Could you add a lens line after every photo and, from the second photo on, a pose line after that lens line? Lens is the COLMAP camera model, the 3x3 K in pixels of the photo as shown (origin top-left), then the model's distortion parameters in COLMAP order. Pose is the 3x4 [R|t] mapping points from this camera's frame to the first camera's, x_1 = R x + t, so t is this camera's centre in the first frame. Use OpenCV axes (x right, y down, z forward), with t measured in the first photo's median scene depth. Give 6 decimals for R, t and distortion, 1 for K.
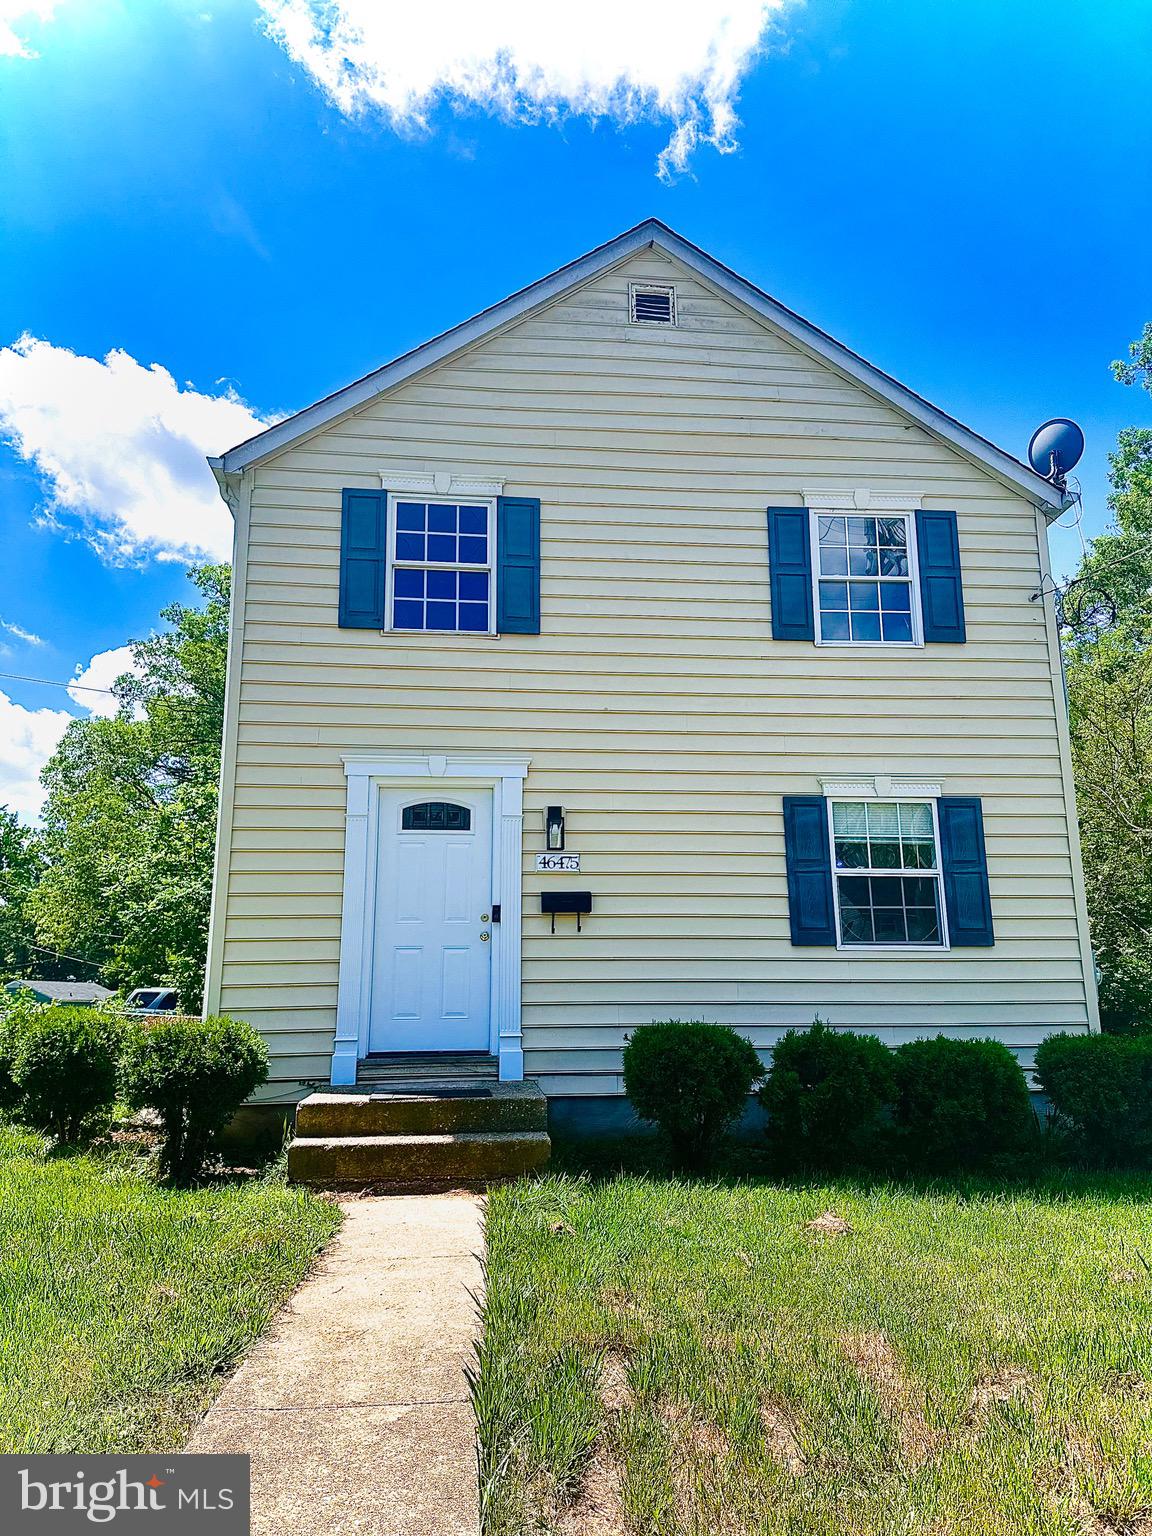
lens RADIAL K [[1016.2, 0, 577.7], [0, 1016.2, 799.9], [0, 0, 1]] dist [0.161692, -0.261443]
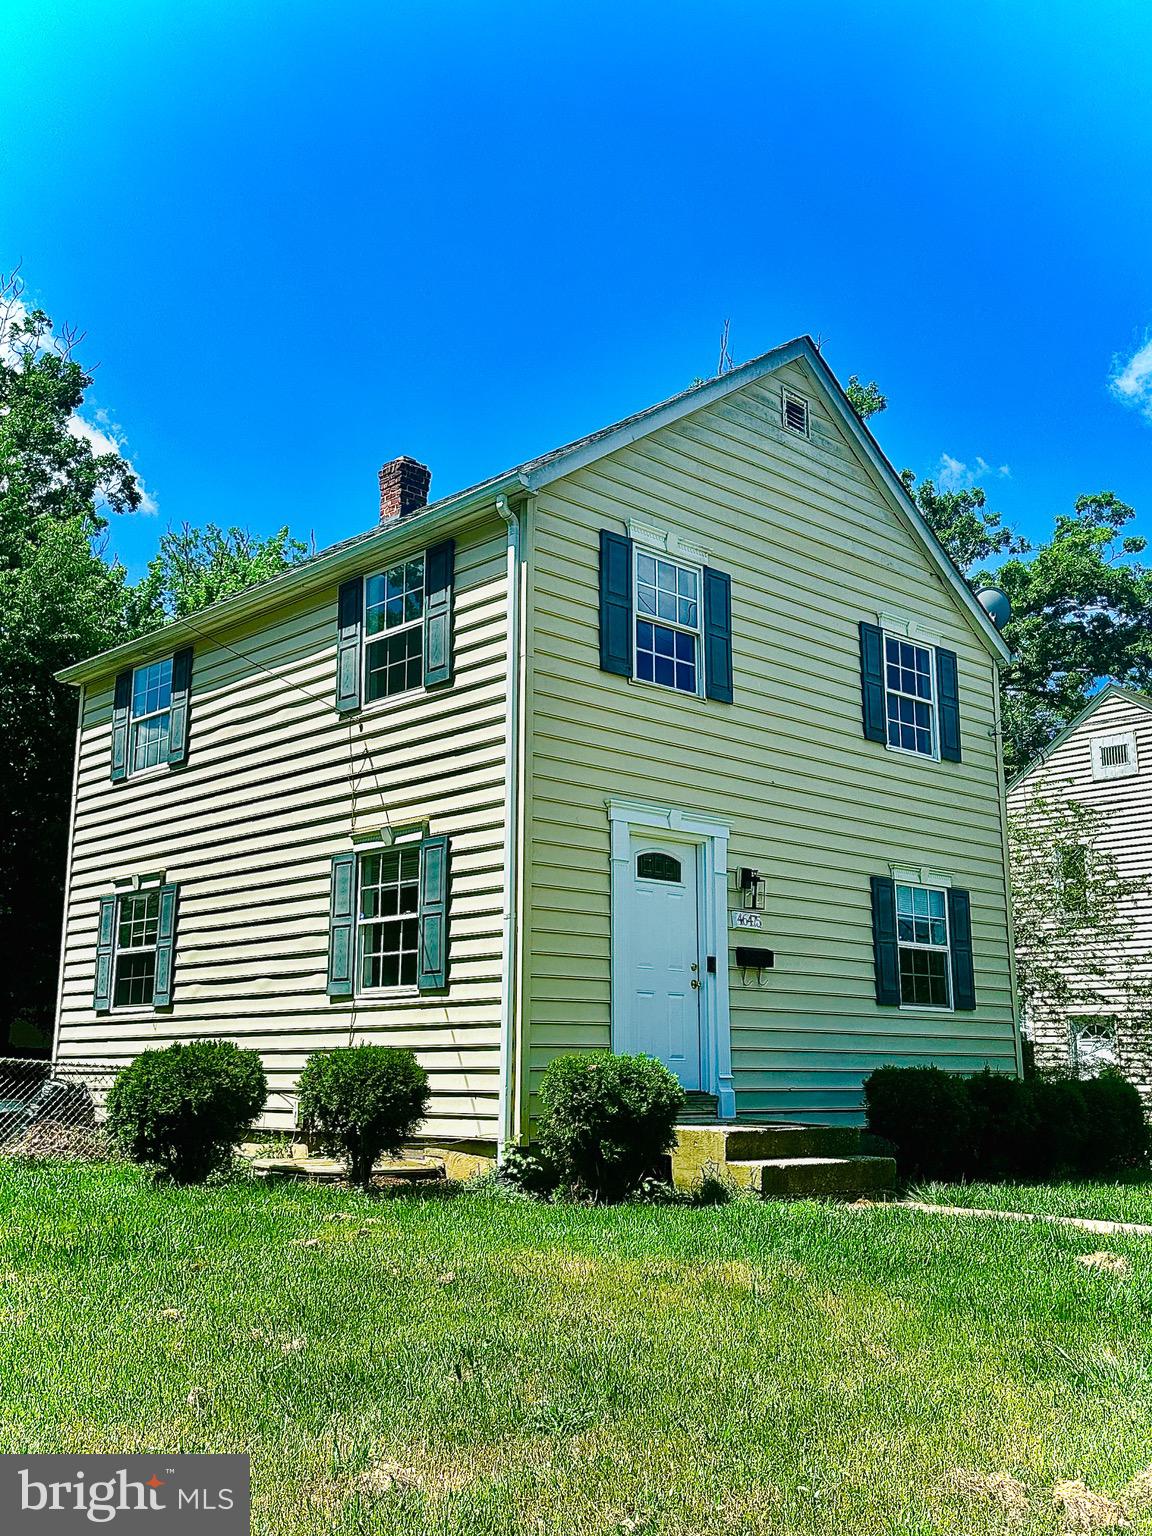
lens RADIAL K [[1460.9, 0, 576.0], [0, 1460.9, 768.0], [0, 0, 1]] dist [0.141528, -0.001114]
pose [[0.783593, 0.134405, 0.606562, -1.111290], [-0.135765, 0.989767, -0.043928, -0.006480], [-0.606259, -0.047928, 0.793822, -0.127918]]
